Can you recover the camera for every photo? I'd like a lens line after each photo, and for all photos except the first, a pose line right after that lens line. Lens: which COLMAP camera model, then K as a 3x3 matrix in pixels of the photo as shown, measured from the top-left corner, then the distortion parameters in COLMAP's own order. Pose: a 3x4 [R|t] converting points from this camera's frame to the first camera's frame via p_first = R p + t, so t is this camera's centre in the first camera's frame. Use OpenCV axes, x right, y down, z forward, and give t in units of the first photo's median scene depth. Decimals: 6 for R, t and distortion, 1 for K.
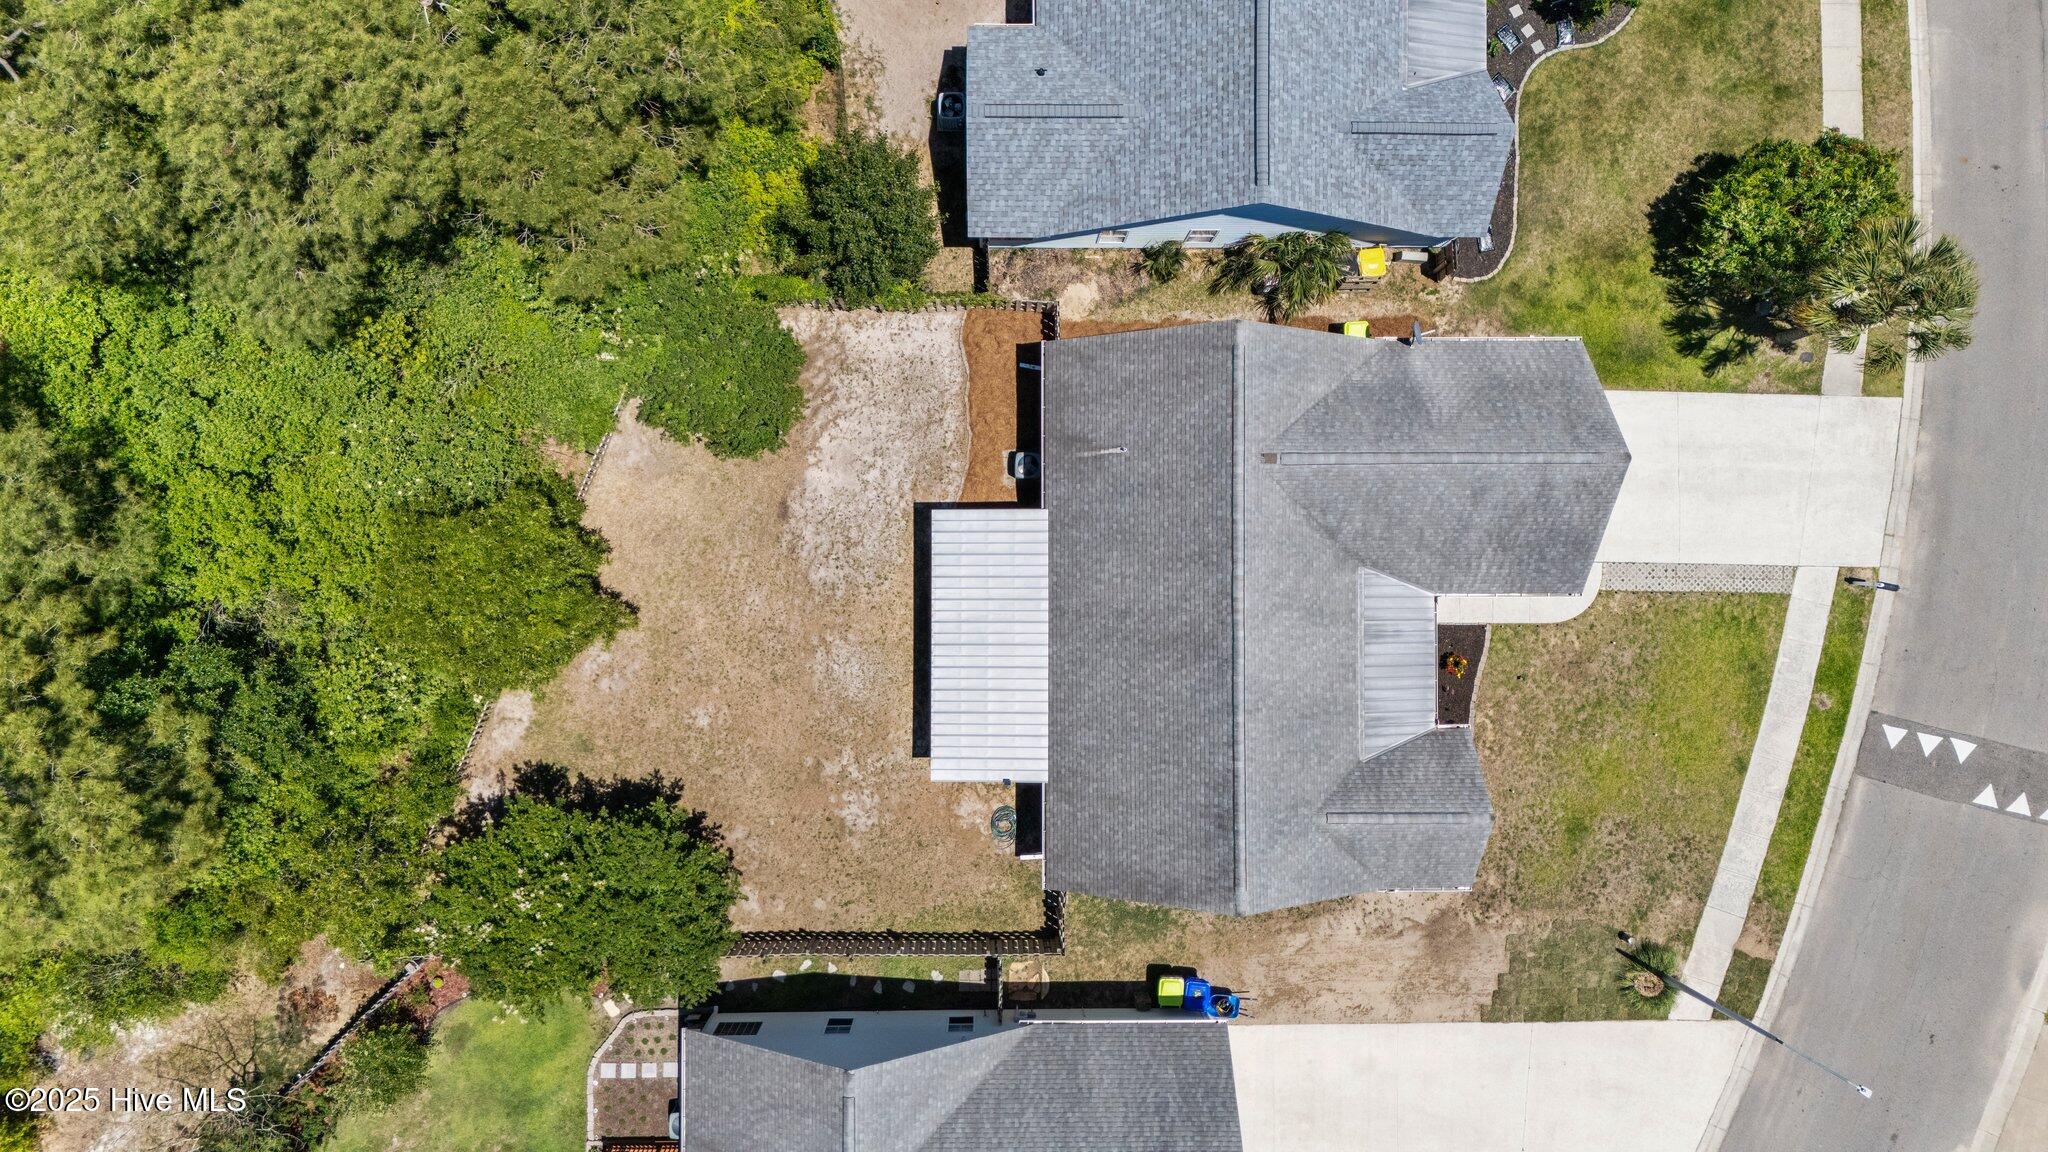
lens RADIAL K [[1496.8, 0, 1024.0], [0, 1496.8, 576.0], [0, 0, 1]] dist [0.092727, -0.119098]
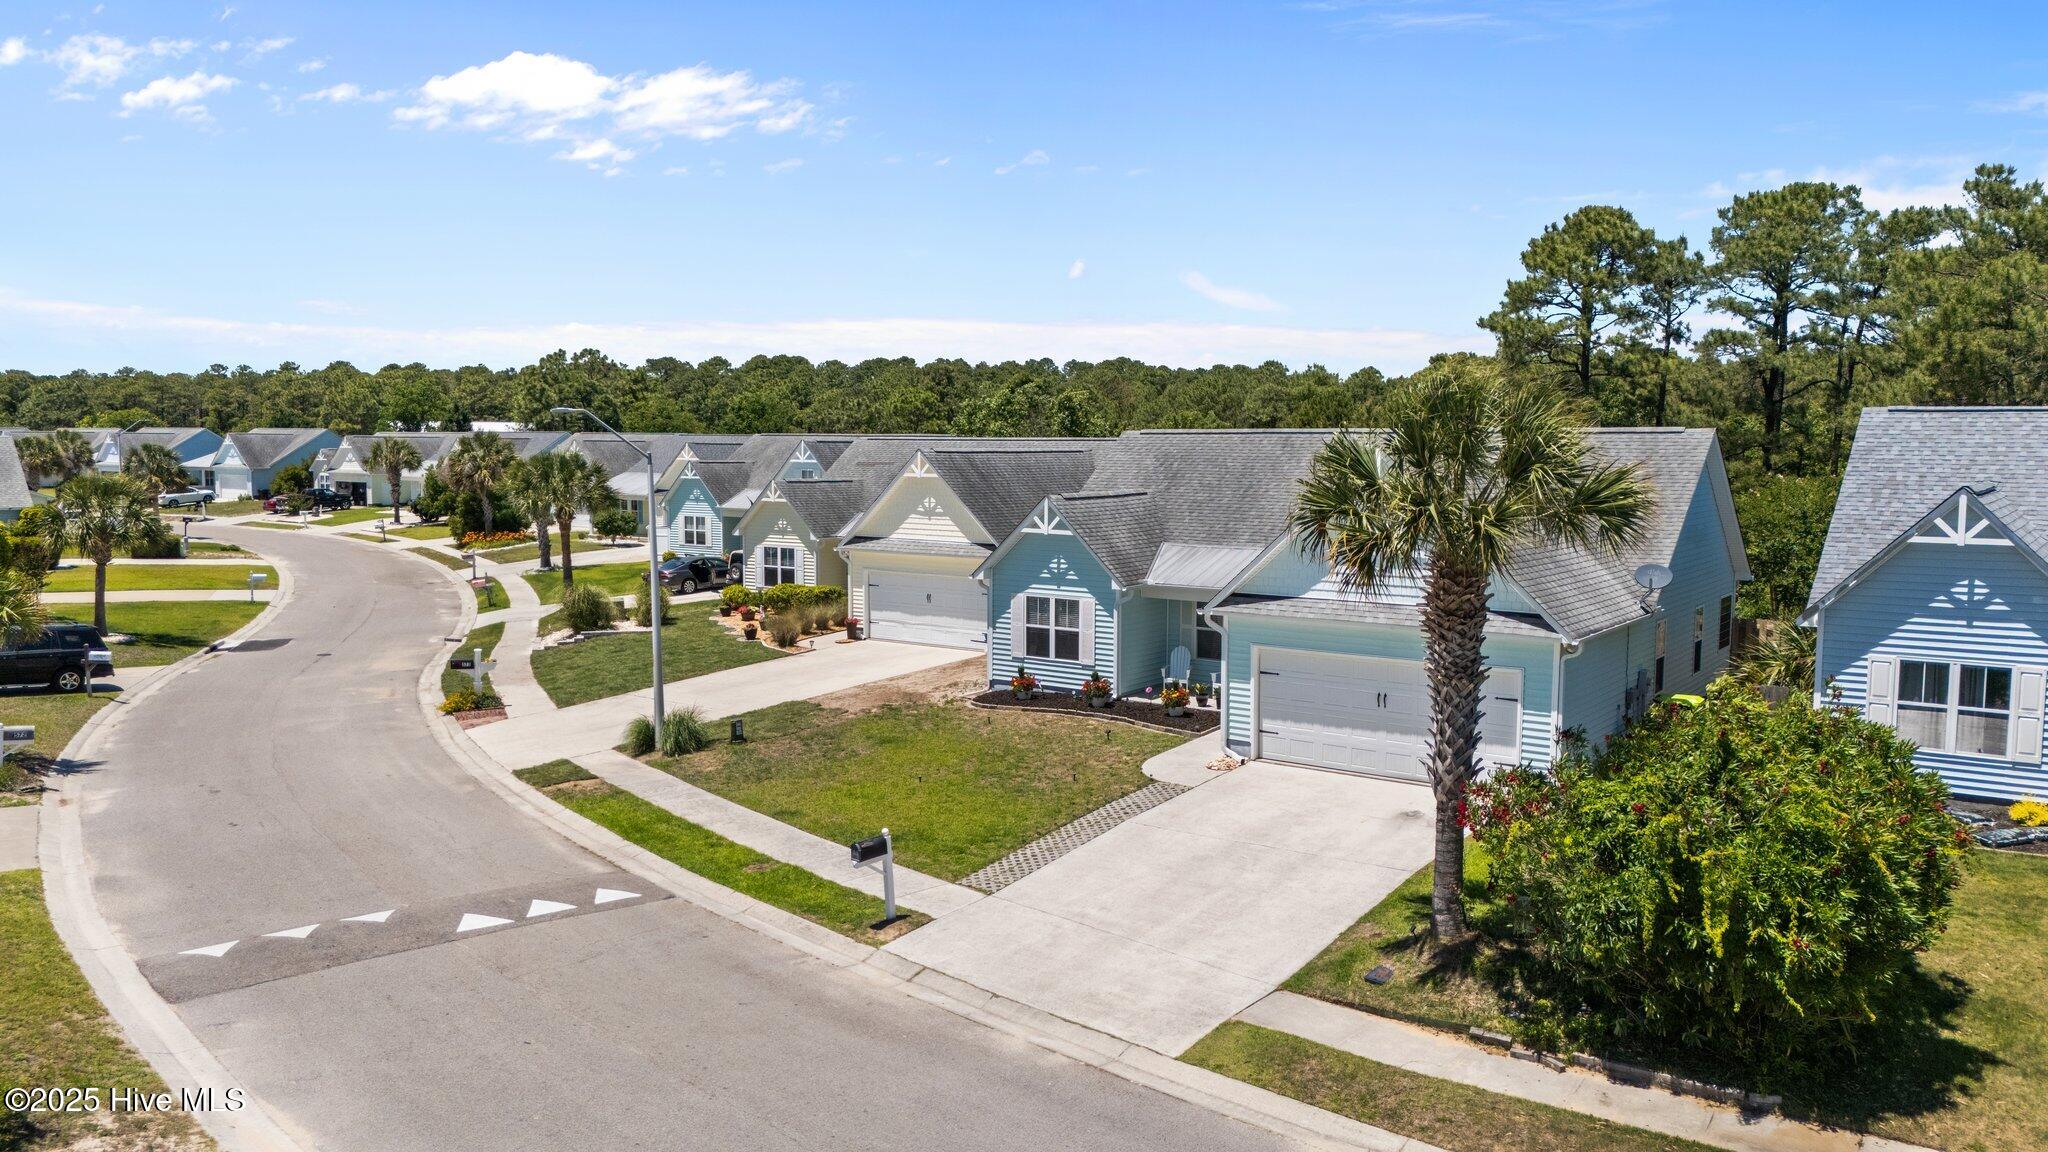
lens RADIAL K [[1496.8, 0, 1024.0], [0, 1496.8, 576.0], [0, 0, 1]] dist [0.092727, -0.119098]
pose [[-0.581457, 0.054584, -0.811744, 0.900787], [-0.813575, -0.041324, 0.579989, -0.300931], [-0.001887, 0.997654, 0.068436, 0.859608]]
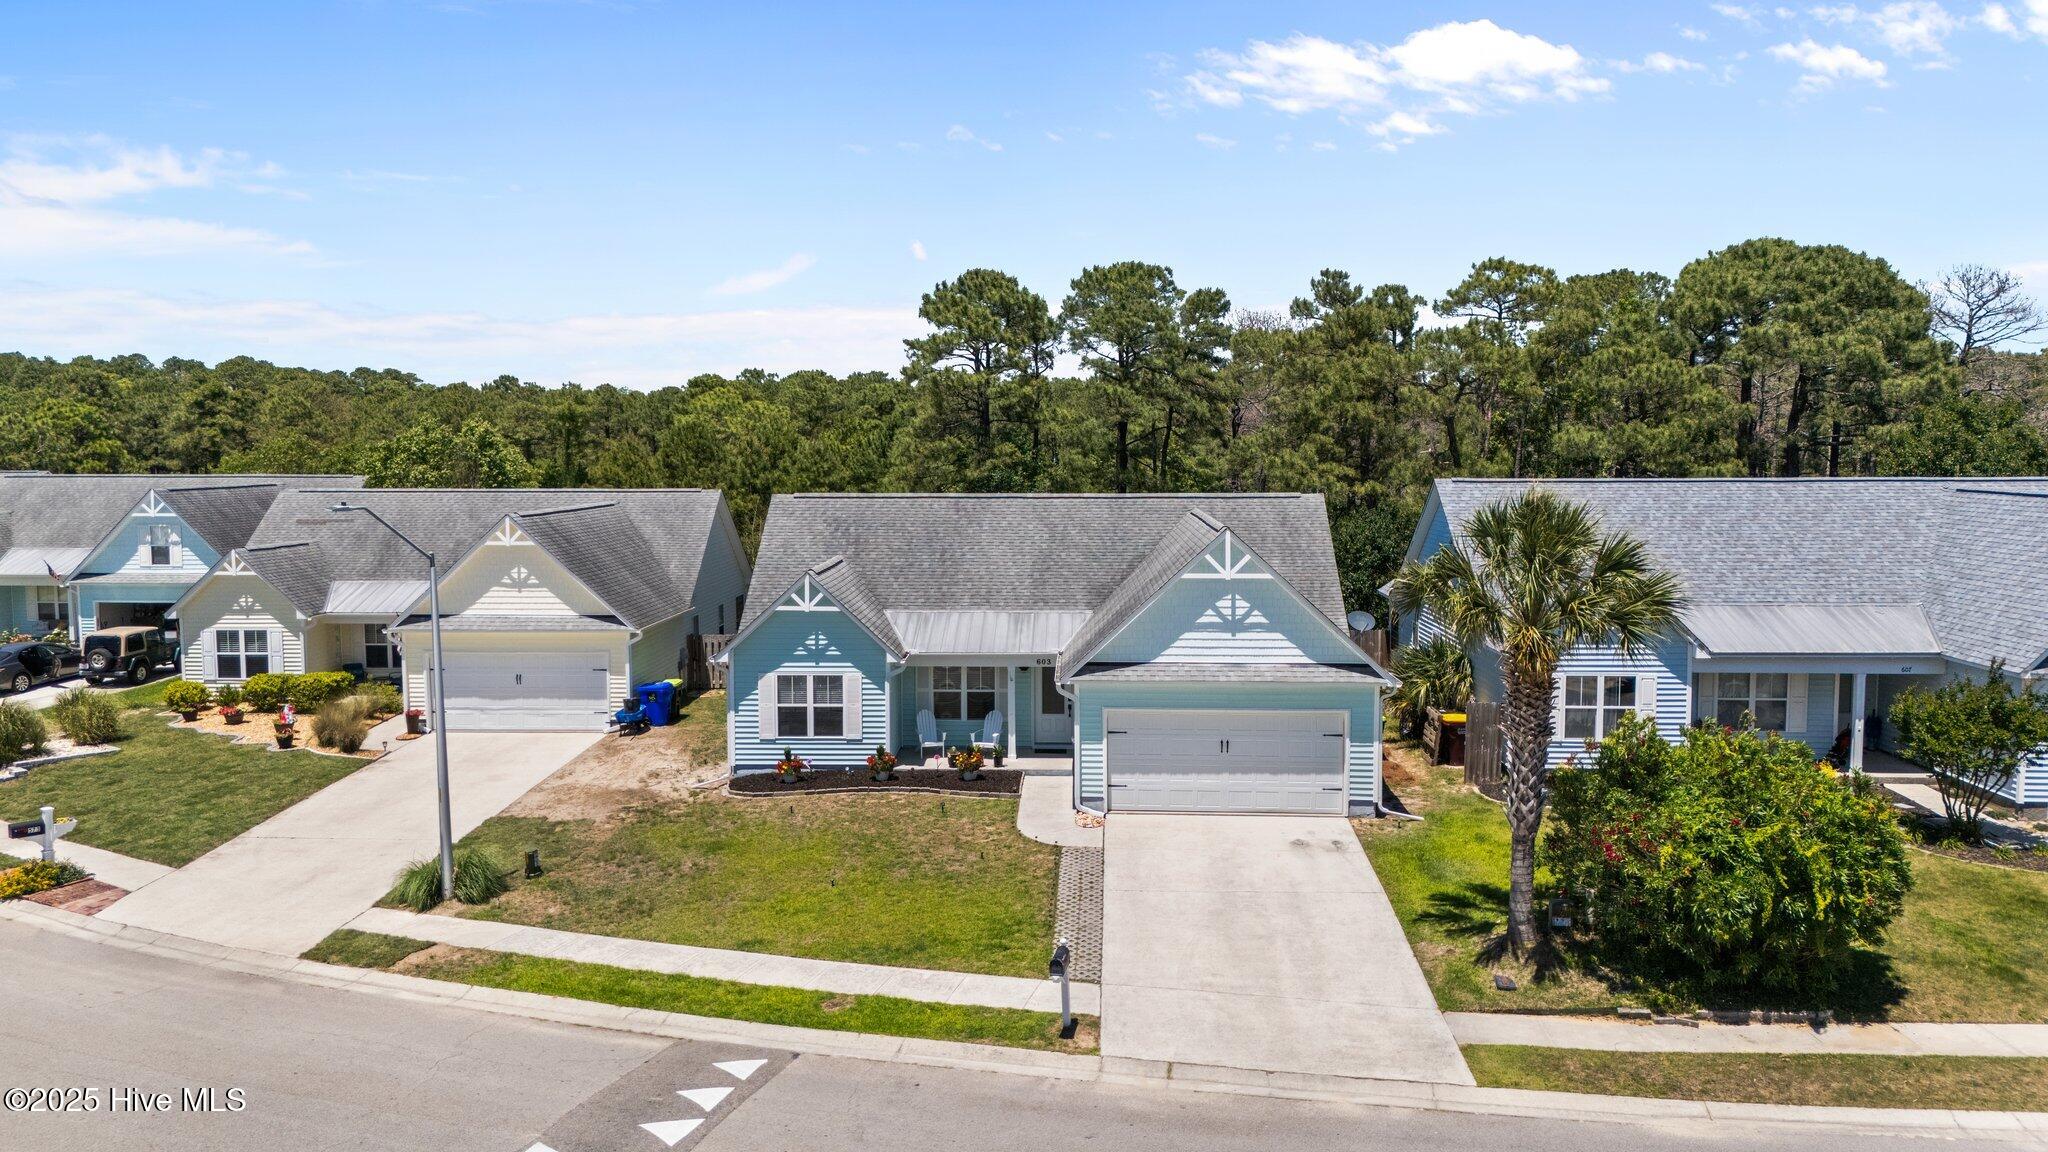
lens RADIAL K [[1511.2, 0, 1023.6], [0, 1511.2, 557.3], [0, 0, 1]] dist [0.094682, -0.119961]
pose [[-0.038654, 0.059817, -0.997461, 1.029035], [-0.999123, 0.013760, 0.039544, -0.002906], [0.016090, 0.998115, 0.059233, 0.819541]]
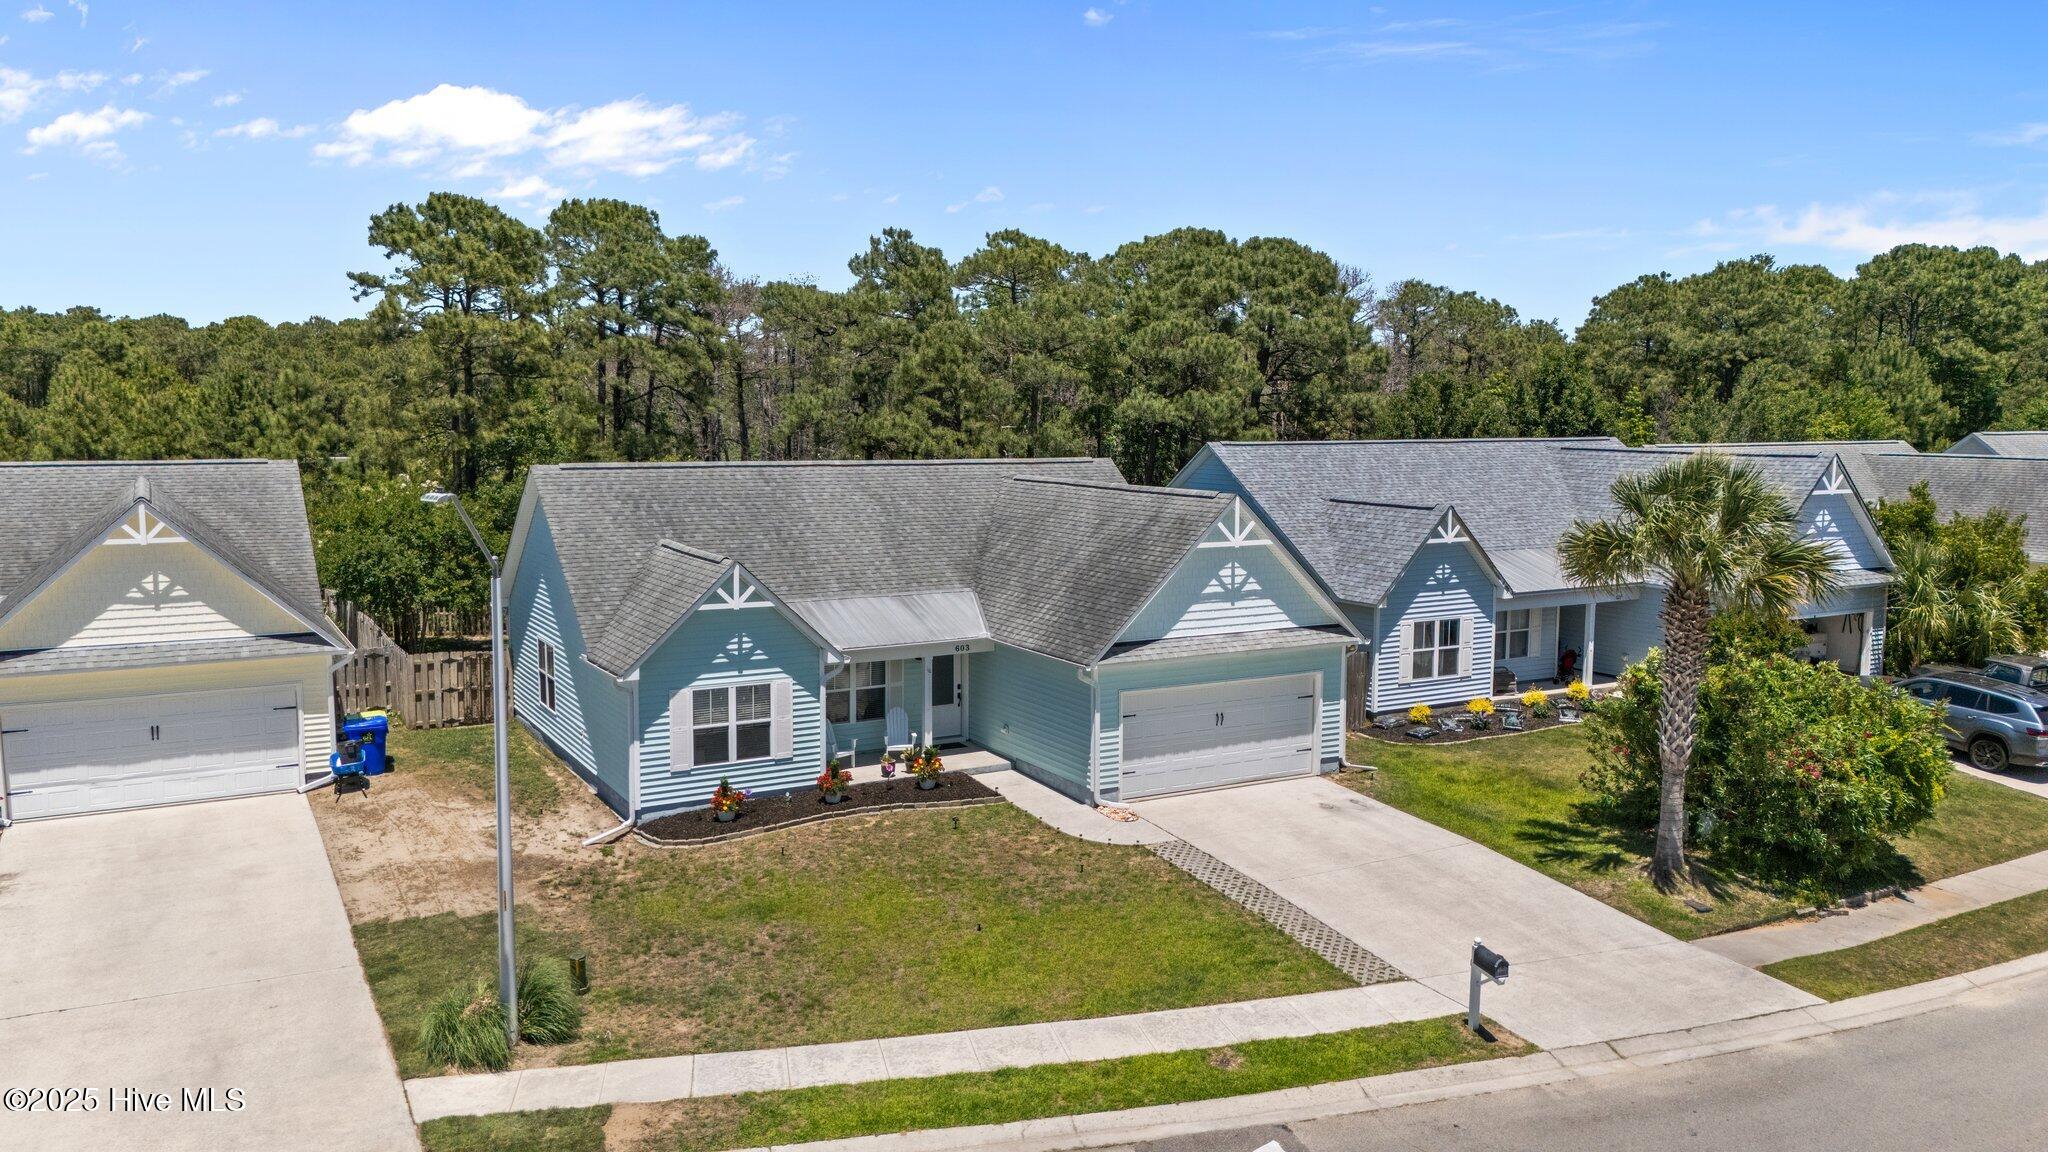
lens RADIAL K [[1496.8, 0, 1024.0], [0, 1496.8, 576.0], [0, 0, 1]] dist [0.092727, -0.119098]
pose [[0.497168, 0.083604, -0.863617, 0.862547], [-0.867510, 0.066072, -0.493013, 0.340152], [0.015843, 0.994306, 0.105376, 0.813503]]
